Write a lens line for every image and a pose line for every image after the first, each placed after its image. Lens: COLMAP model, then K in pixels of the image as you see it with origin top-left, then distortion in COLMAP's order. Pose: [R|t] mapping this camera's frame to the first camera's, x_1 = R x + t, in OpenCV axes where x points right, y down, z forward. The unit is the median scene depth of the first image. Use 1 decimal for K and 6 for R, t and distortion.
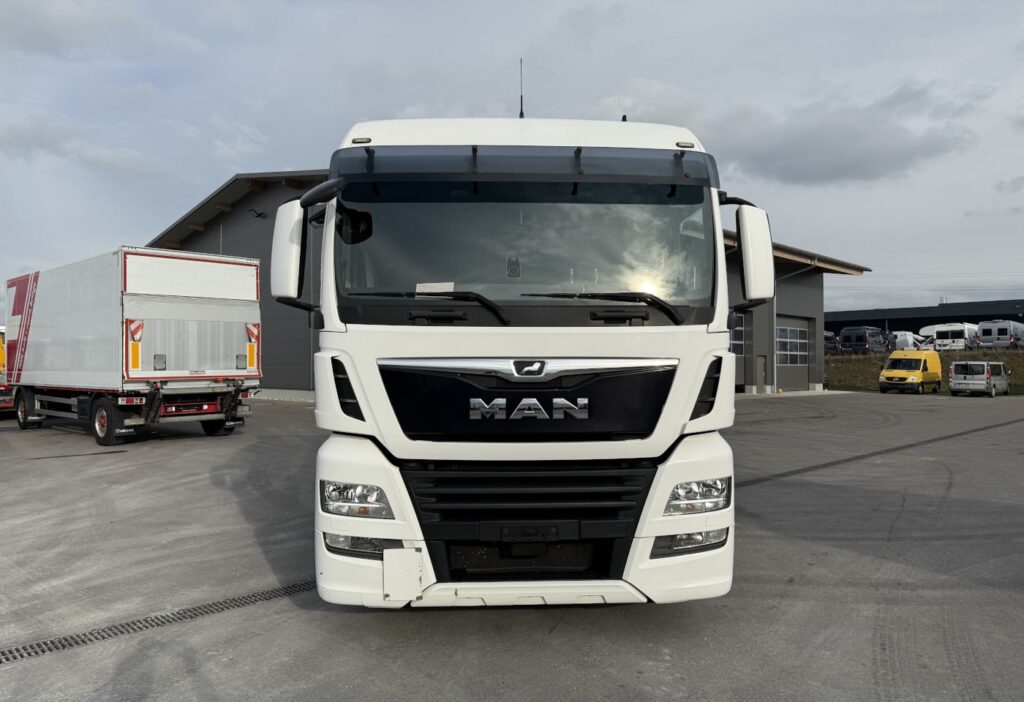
lens RADIAL K [[721.4, 0, 531.3], [0, 721.4, 351.3], [0, 0, 1]] dist [-0.001334, 0.000765]
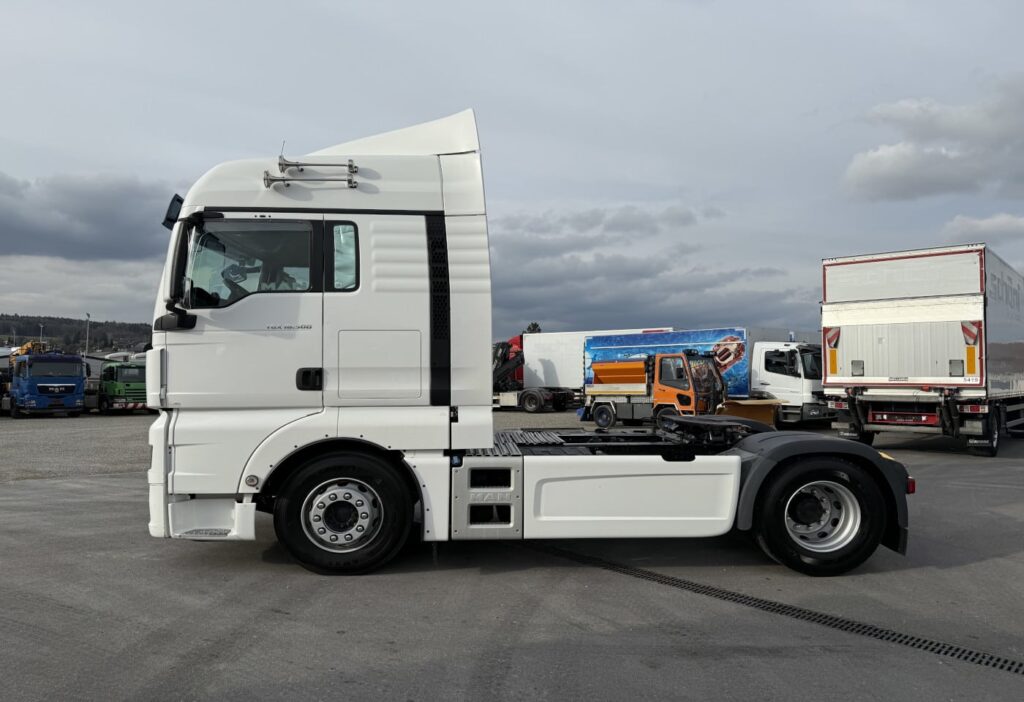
lens RADIAL K [[735.5, 0, 512.0], [0, 735.5, 351.0], [0, 0, 1]] dist [-0.022543, 0.001217]
pose [[0.006924, -0.027149, -0.999607, 0.508615], [0.006681, 0.999610, -0.027102, 0.015976], [0.999954, -0.006490, 0.007103, 0.526723]]
